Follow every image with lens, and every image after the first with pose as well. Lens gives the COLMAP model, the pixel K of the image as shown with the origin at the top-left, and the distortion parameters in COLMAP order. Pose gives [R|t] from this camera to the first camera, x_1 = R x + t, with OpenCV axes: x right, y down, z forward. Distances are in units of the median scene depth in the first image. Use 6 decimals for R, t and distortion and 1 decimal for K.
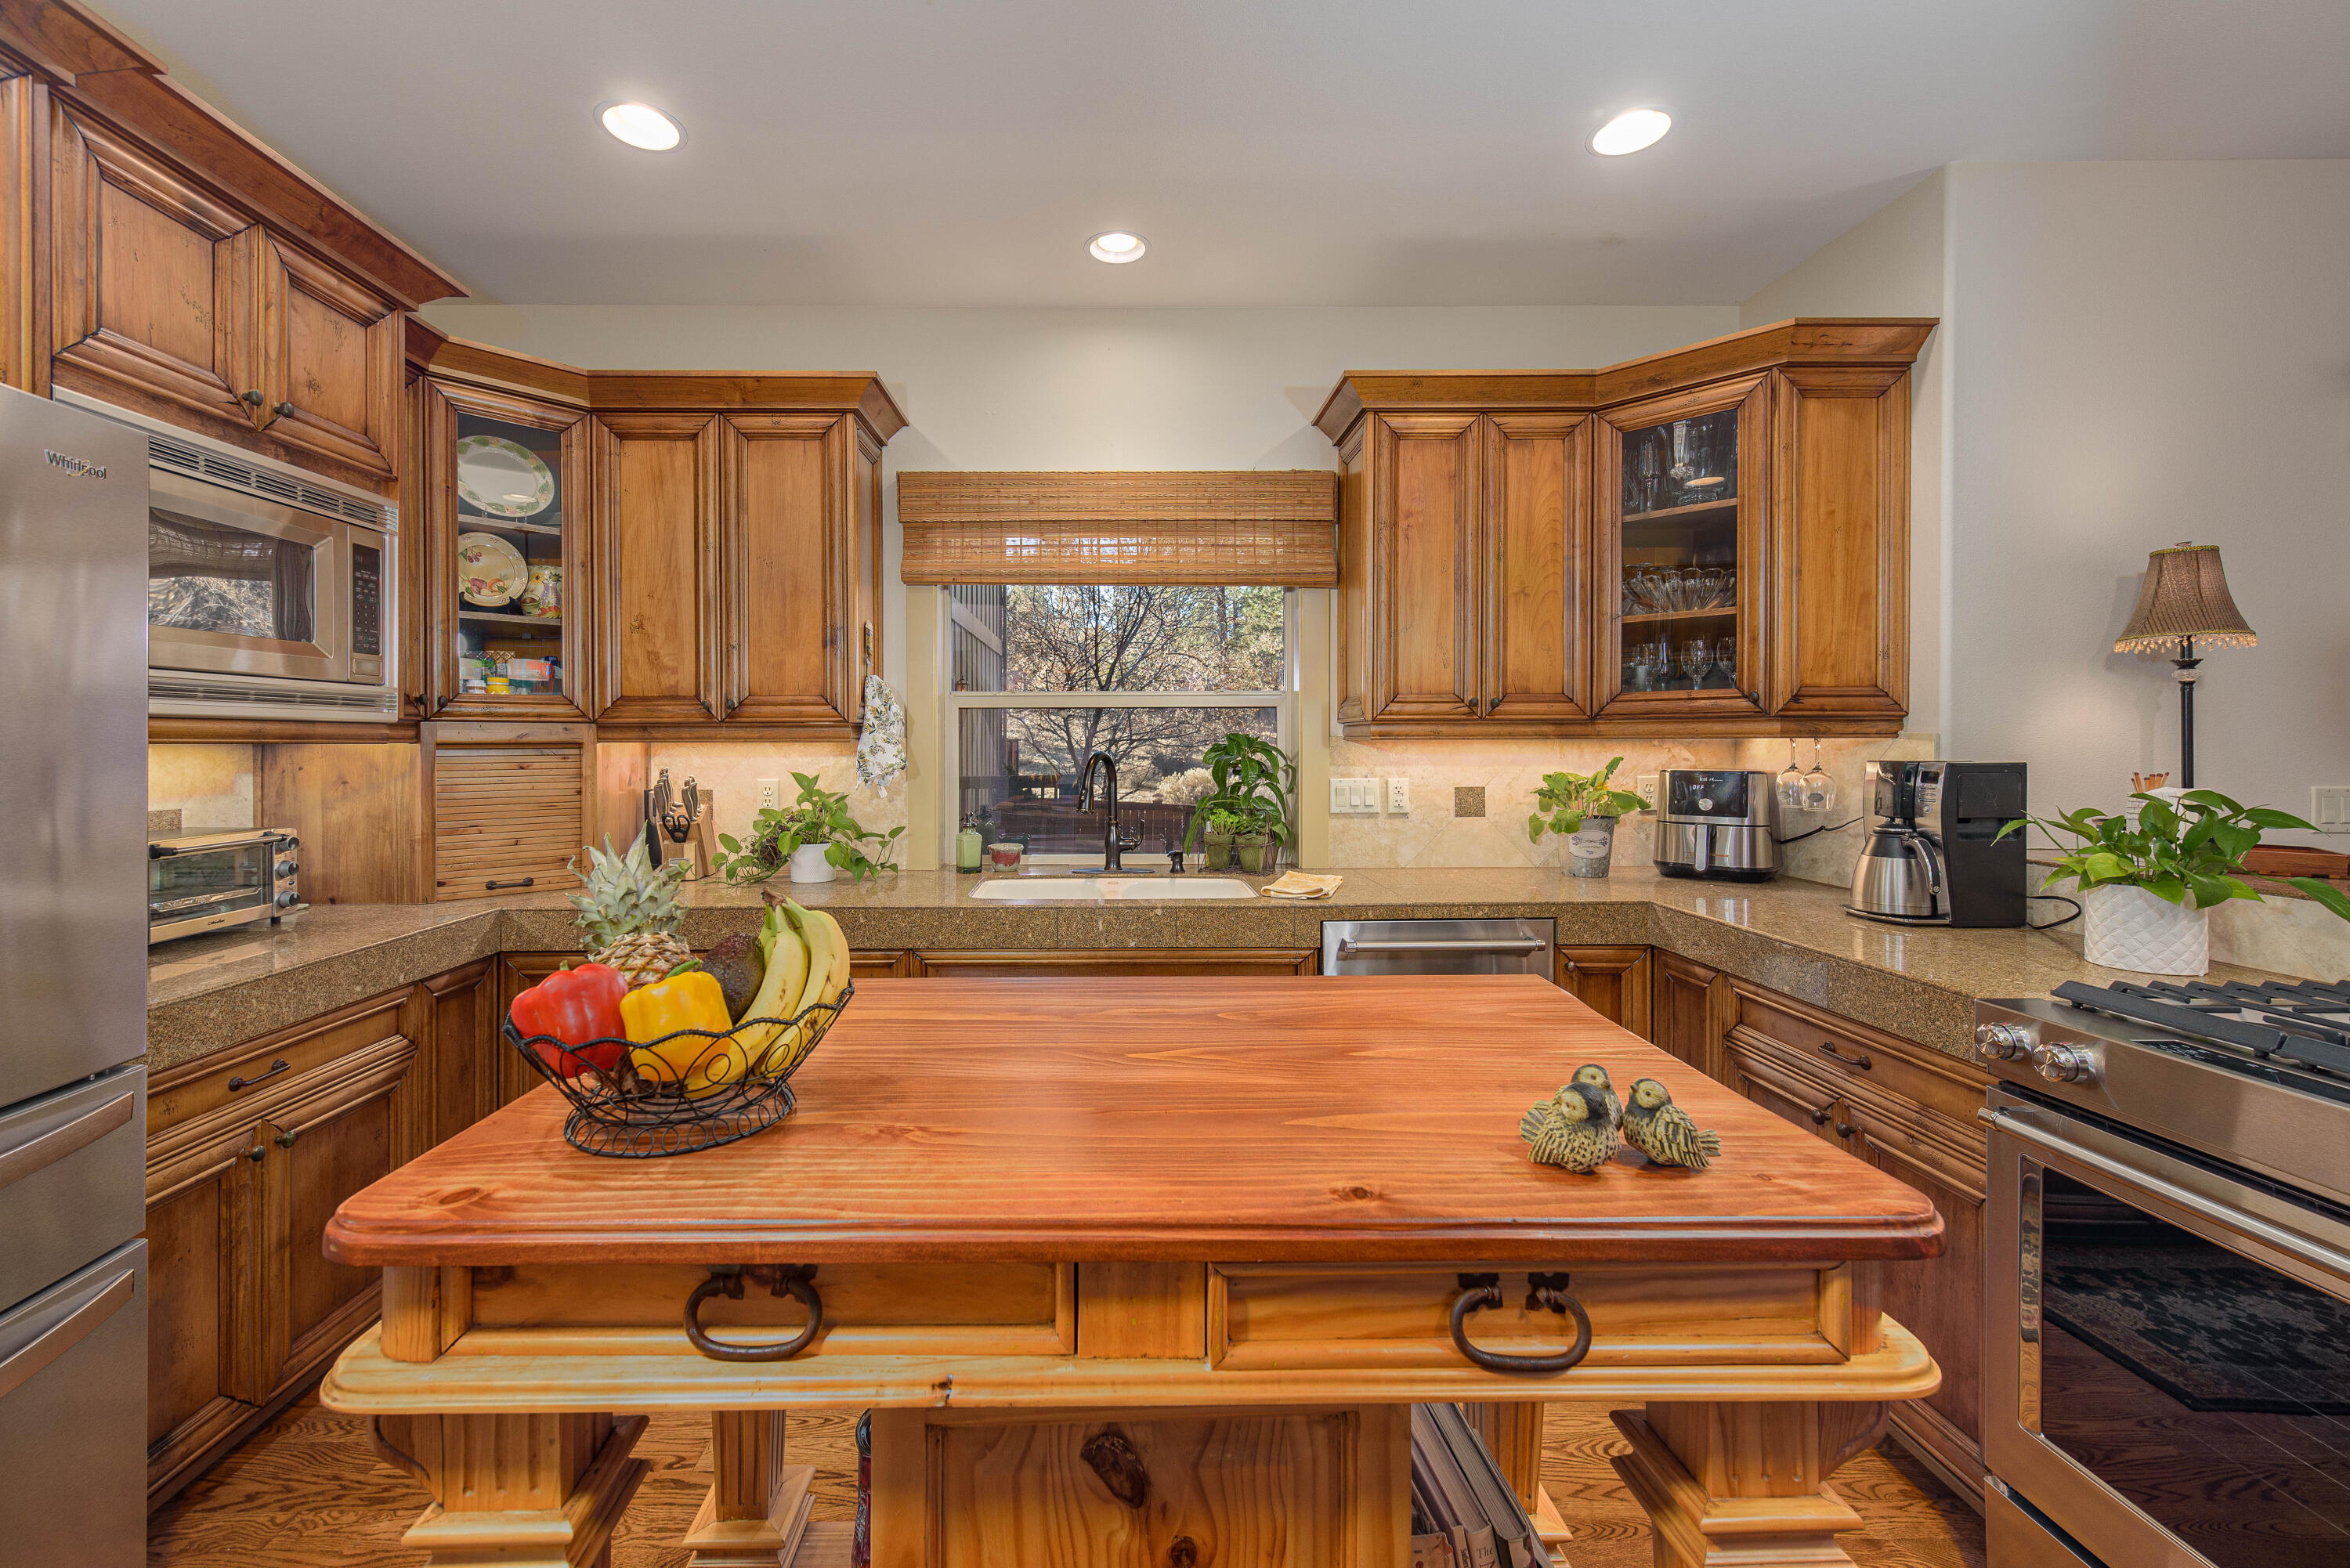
lens RADIAL K [[990.5, 0, 1190.2], [0, 990.5, 752.3], [0, 0, 1]] dist [0.010326, 0.000146]
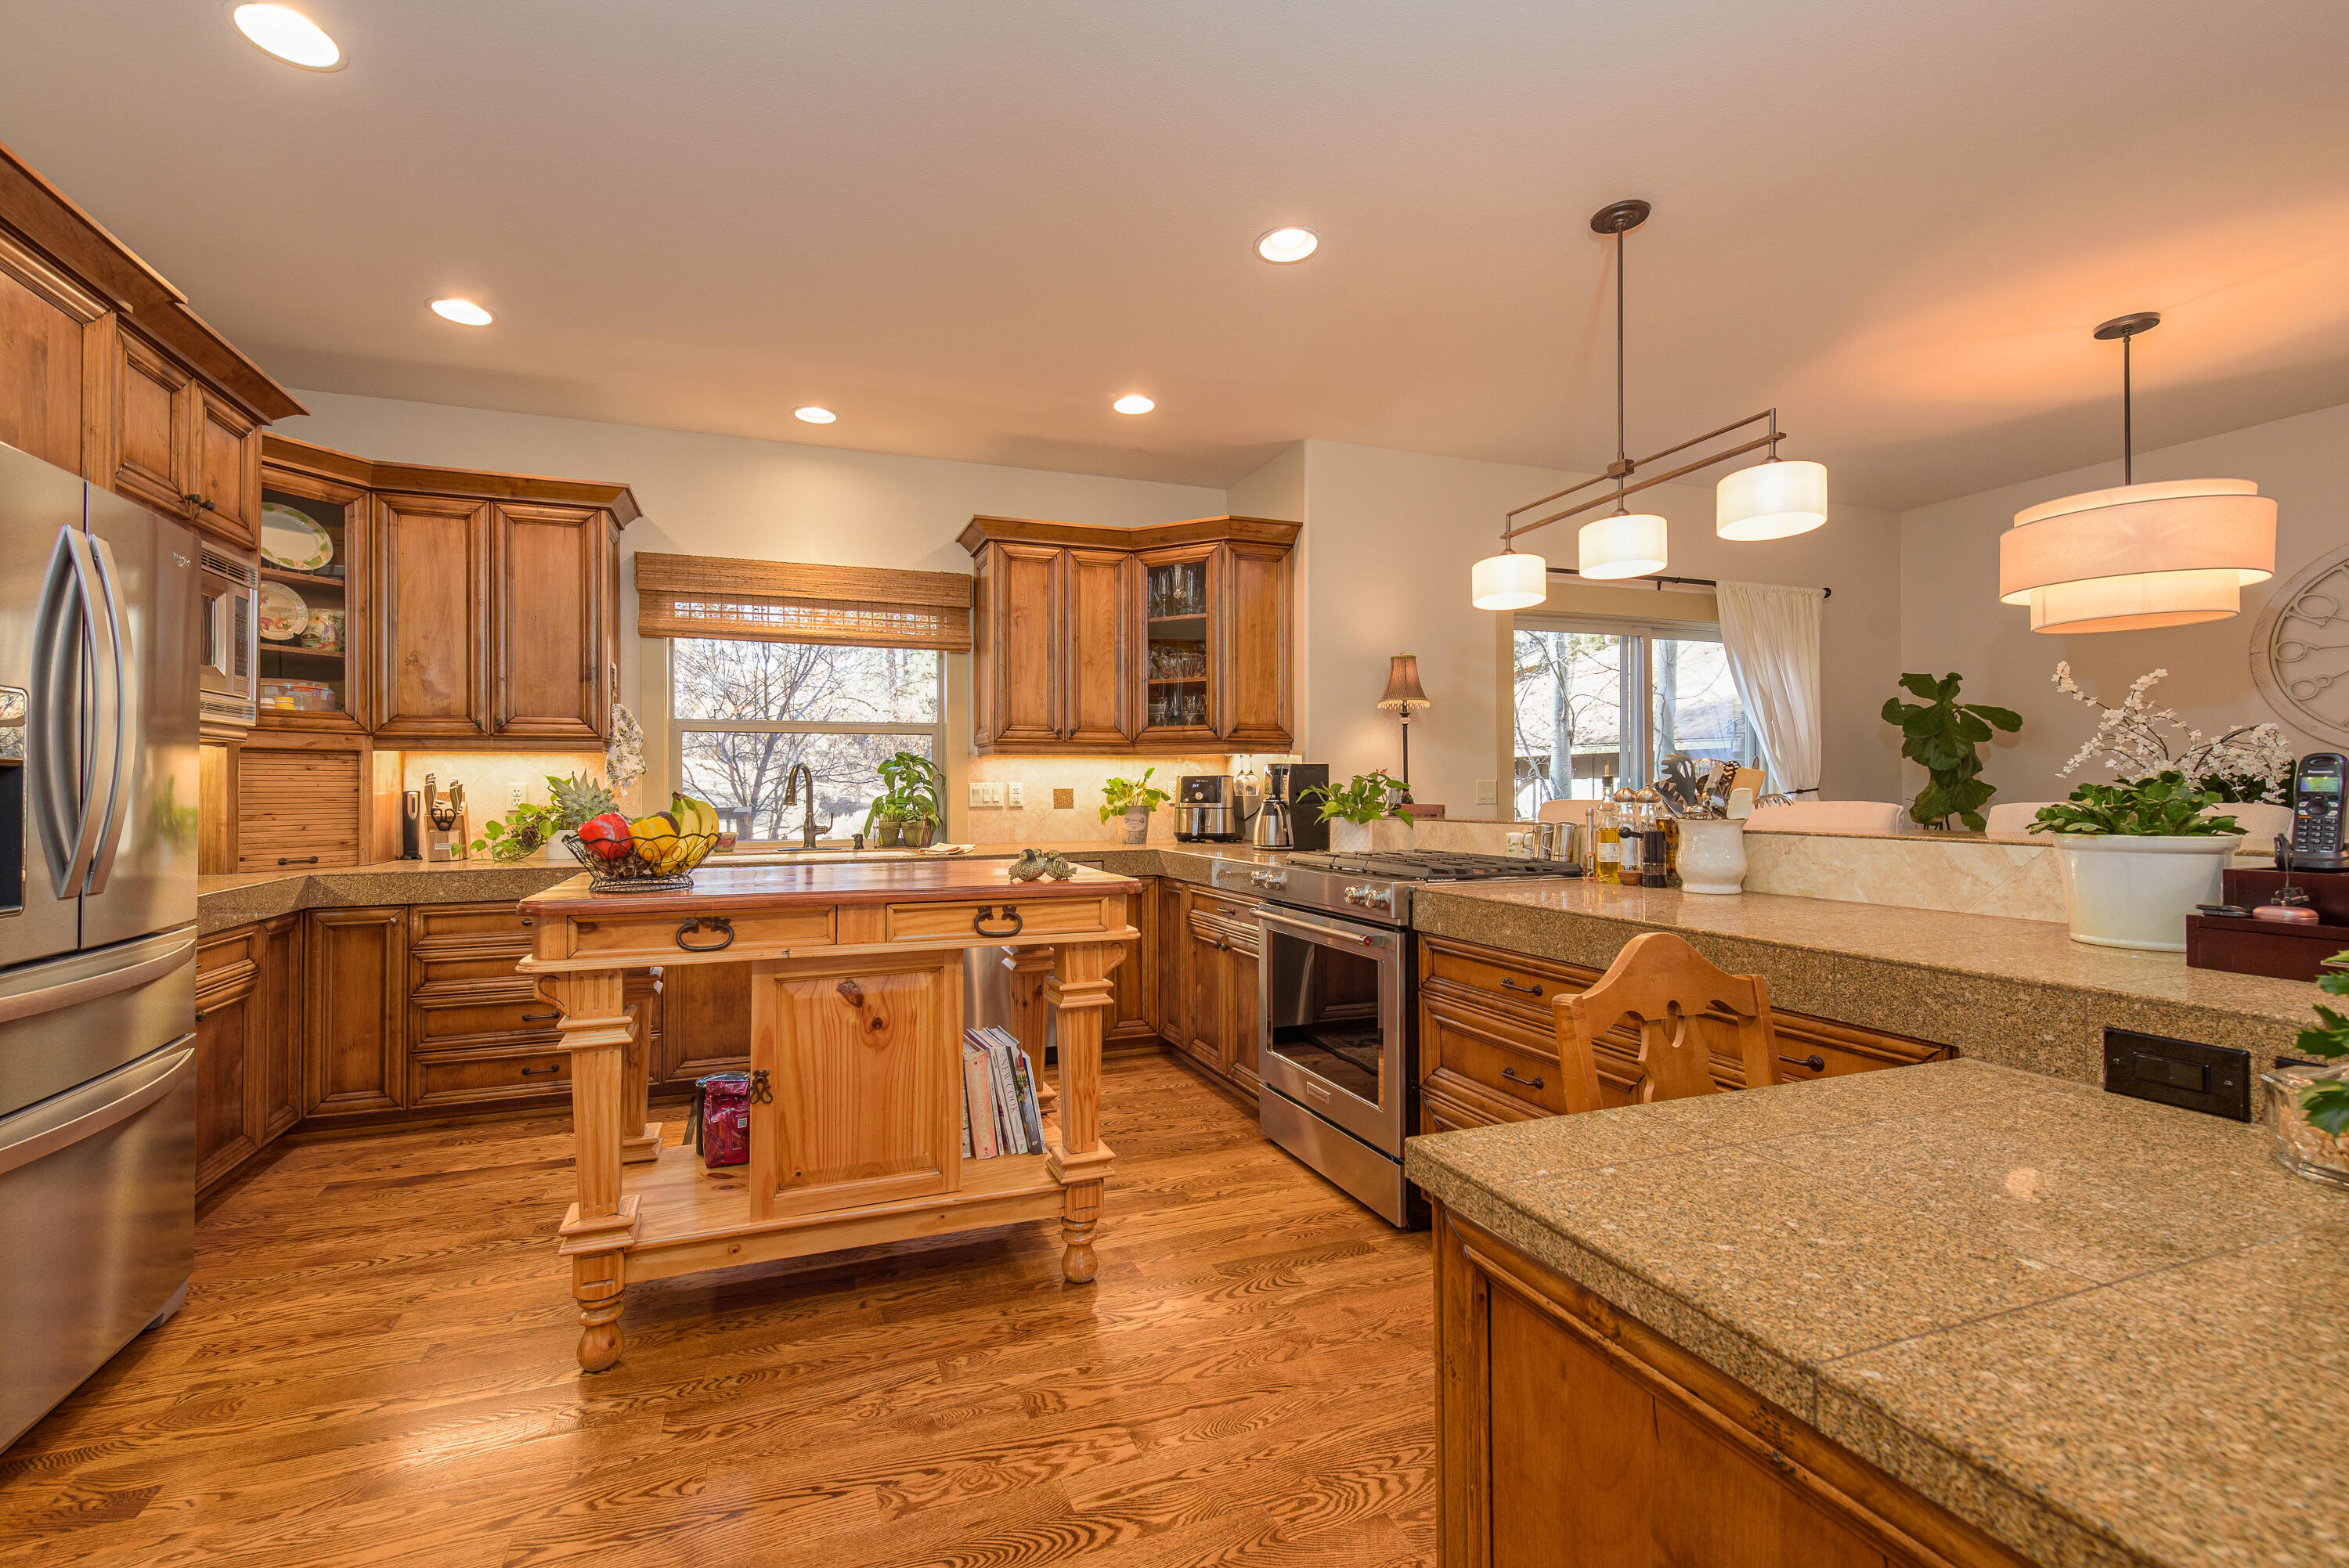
lens RADIAL K [[953.4, 0, 1182.9], [0, 953.4, 784.0], [0, 0, 1]] dist [0.009939, -0.002722]
pose [[0.946647, -0.000393, 0.322271, -0.015628], [0.005382, 0.999879, -0.014591, 0.056826], [-0.322227, 0.015547, 0.946535, -0.492972]]
